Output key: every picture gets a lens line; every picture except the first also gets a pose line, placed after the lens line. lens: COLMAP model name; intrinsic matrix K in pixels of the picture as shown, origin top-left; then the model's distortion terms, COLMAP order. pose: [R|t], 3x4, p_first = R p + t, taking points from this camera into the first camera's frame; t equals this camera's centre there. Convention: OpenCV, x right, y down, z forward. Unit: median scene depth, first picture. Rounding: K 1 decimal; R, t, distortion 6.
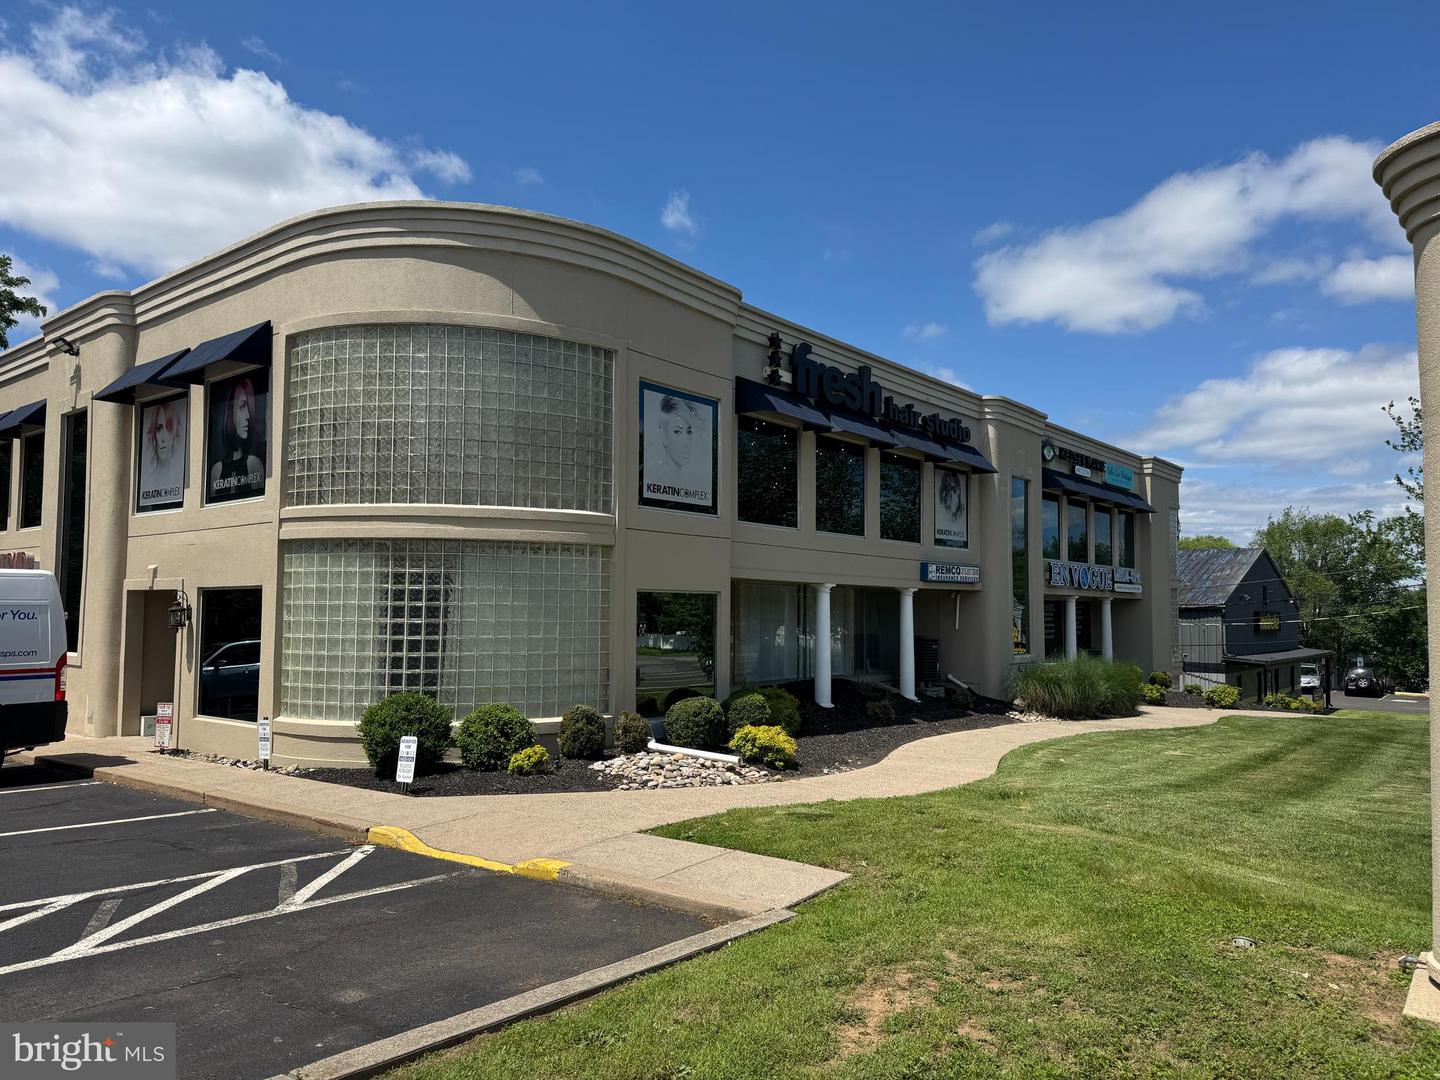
lens RADIAL K [[1010.8, 0, 716.4], [0, 1010.8, 542.0], [0, 0, 1]] dist [0.061297, -0.096760]
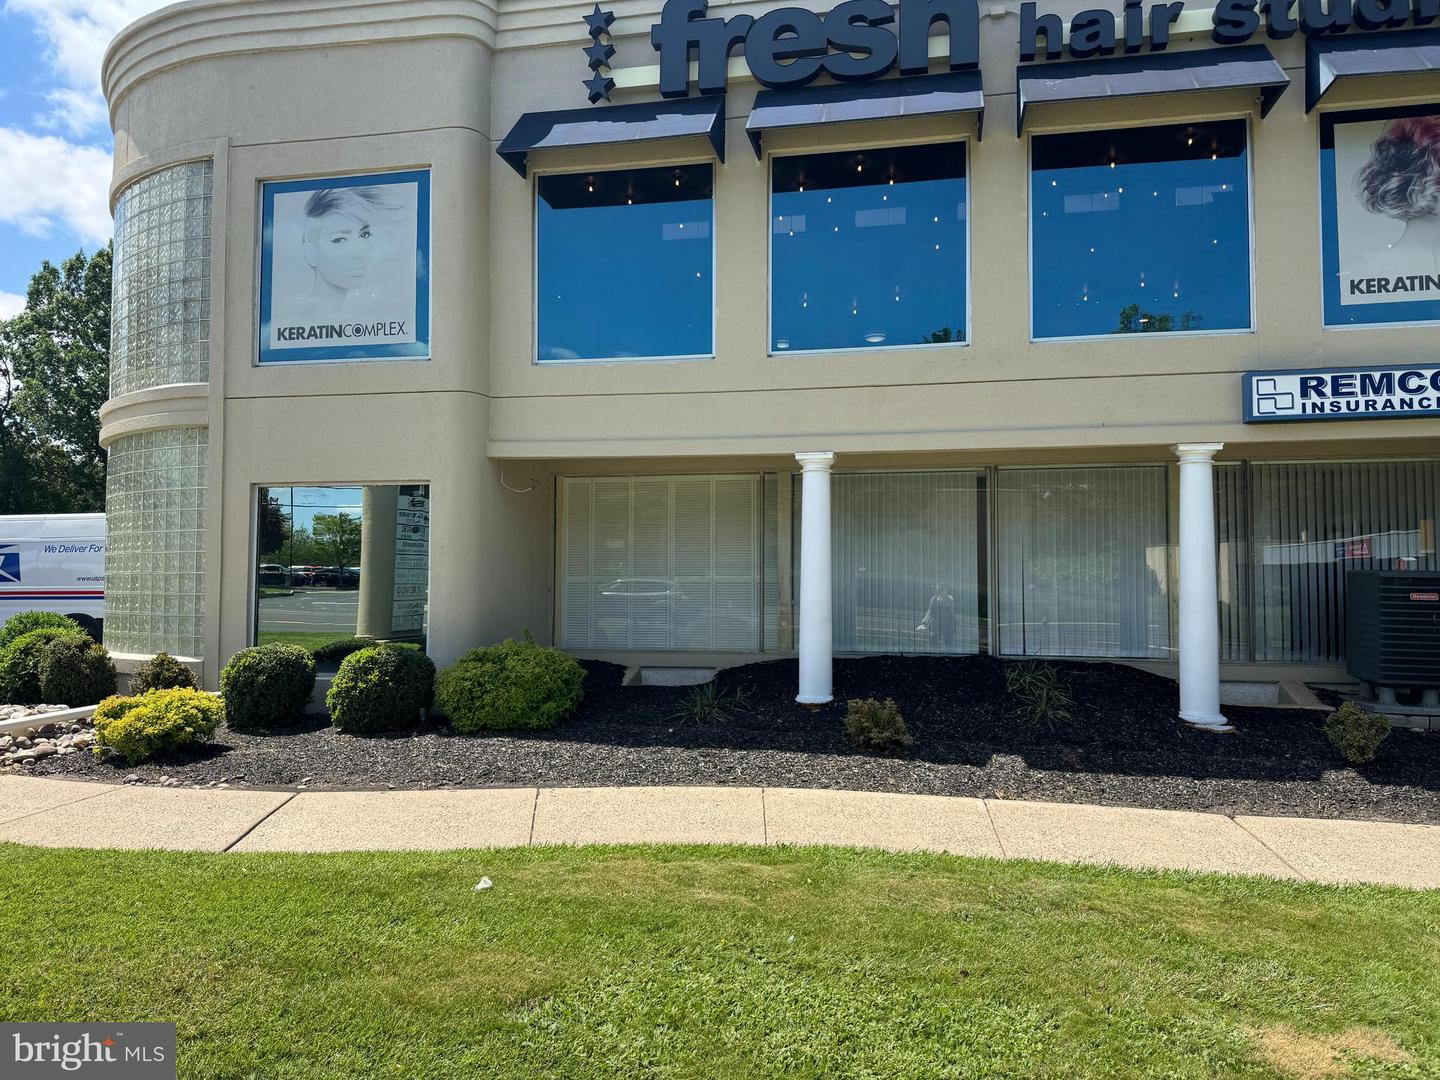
lens RADIAL K [[1051.5, 0, 747.8], [0, 1051.5, 540.7], [0, 0, 1]] dist [0.076384, -0.117269]
pose [[0.452803, -0.049339, -0.890244, 0.641214], [0.059814, 0.997899, -0.024883, 0.110656], [0.889602, -0.041982, 0.454803, 0.857960]]
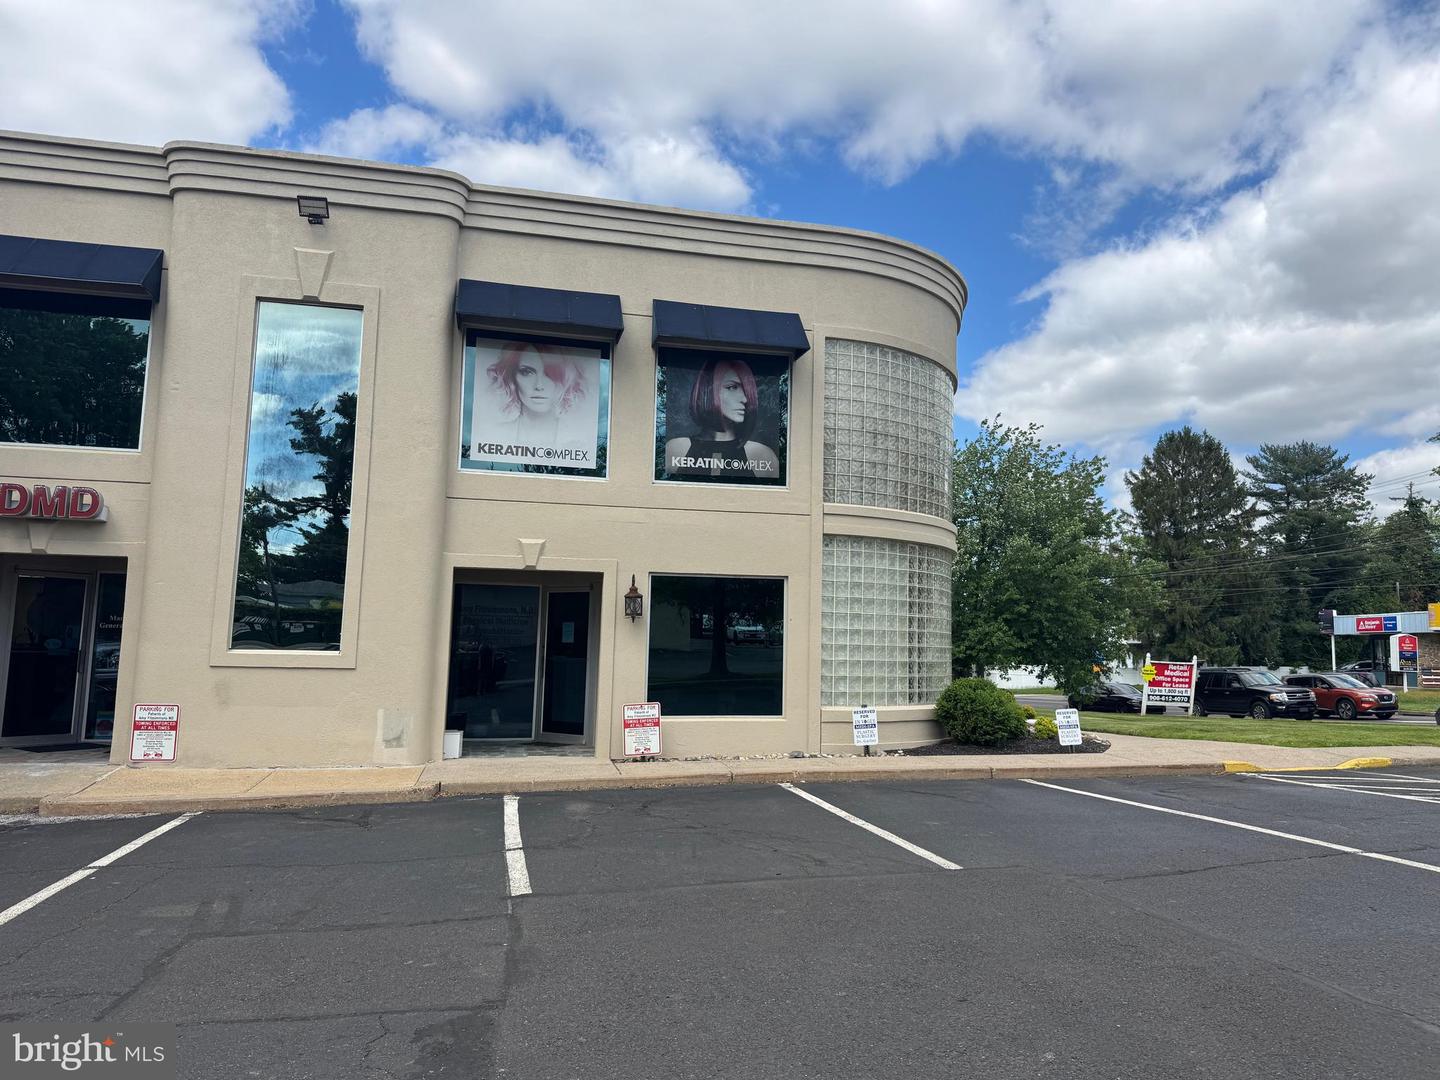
lens RADIAL K [[1029.0, 0, 738.1], [0, 1029.0, 532.2], [0, 0, 1]] dist [0.113926, -0.205707]
pose [[0.618364, 0.086564, 0.781110, -1.077074], [-0.075342, 0.995867, -0.050719, 0.045774], [-0.782272, -0.027488, 0.622330, 0.349441]]
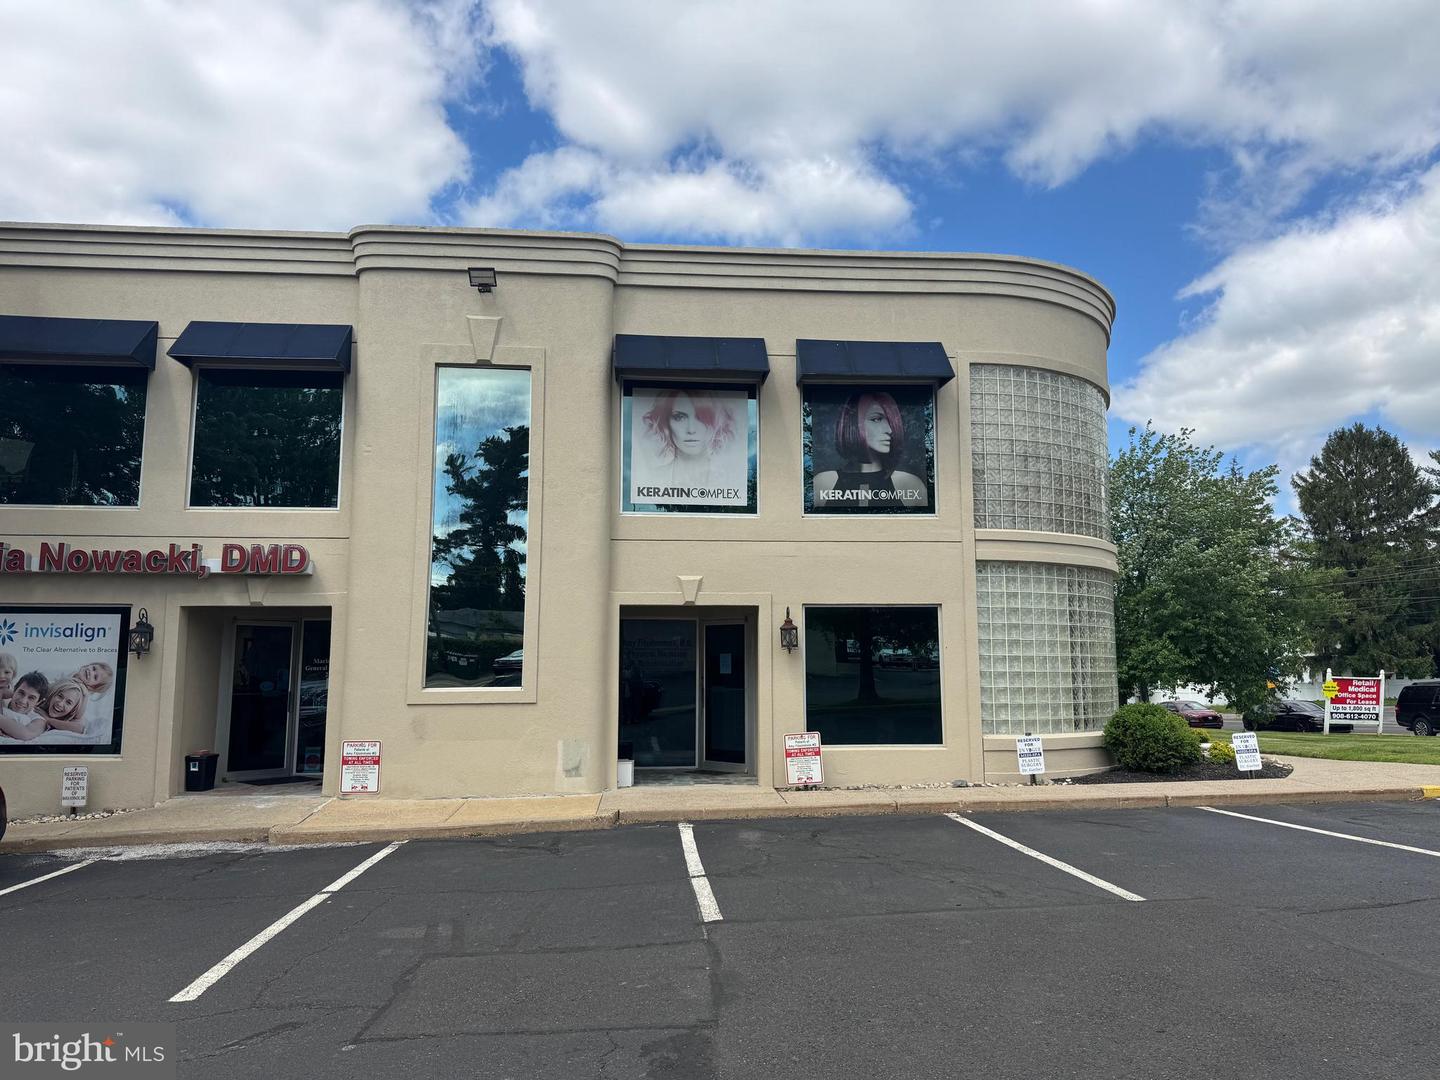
lens RADIAL K [[1027.7, 0, 721.9], [0, 1027.7, 532.7], [0, 0, 1]] dist [0.156424, -0.298166]
pose [[0.727915, 0.075572, 0.681490, -1.103625], [-0.043885, 0.997005, -0.063685, 0.039703], [-0.684262, 0.016450, 0.729051, 0.345140]]
